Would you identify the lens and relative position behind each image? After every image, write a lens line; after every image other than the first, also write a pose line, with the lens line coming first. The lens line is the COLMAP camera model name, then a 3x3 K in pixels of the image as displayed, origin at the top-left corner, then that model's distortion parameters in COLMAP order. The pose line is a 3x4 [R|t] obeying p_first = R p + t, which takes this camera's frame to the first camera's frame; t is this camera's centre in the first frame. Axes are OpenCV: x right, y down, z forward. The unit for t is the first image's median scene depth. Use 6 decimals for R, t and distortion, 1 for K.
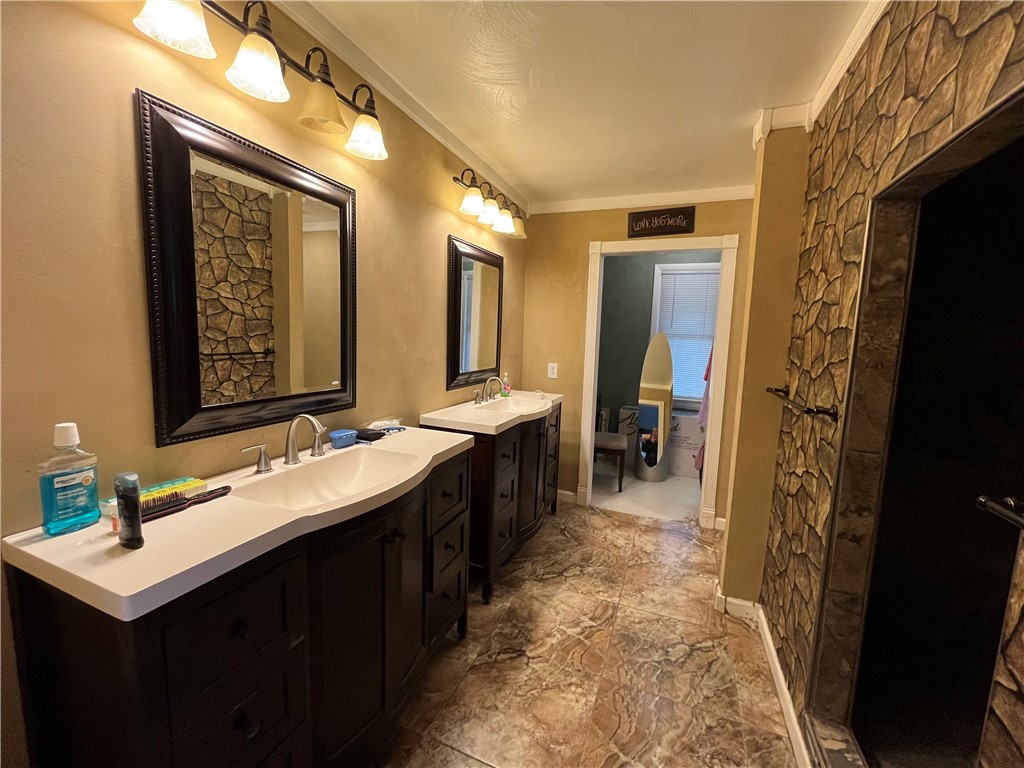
lens RADIAL K [[413.5, 0, 509.1], [0, 413.5, 383.6], [0, 0, 1]] dist [-0.003960, -0.000648]
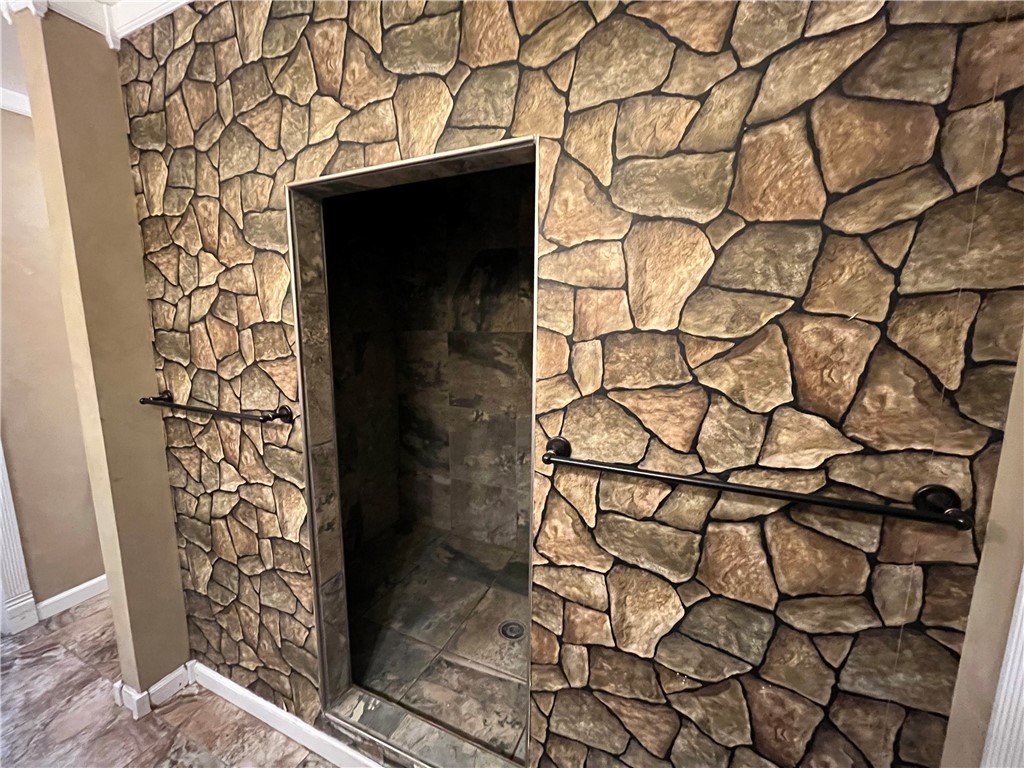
lens RADIAL K [[413.5, 0, 506.4], [0, 413.5, 381.7], [0, 0, 1]] dist [-0.003960, -0.000648]
pose [[0.036567, -0.180057, 0.982976, -0.090565], [0.114168, 0.977947, 0.174889, -0.097367], [-0.992788, 0.105830, 0.056318, 0.403972]]
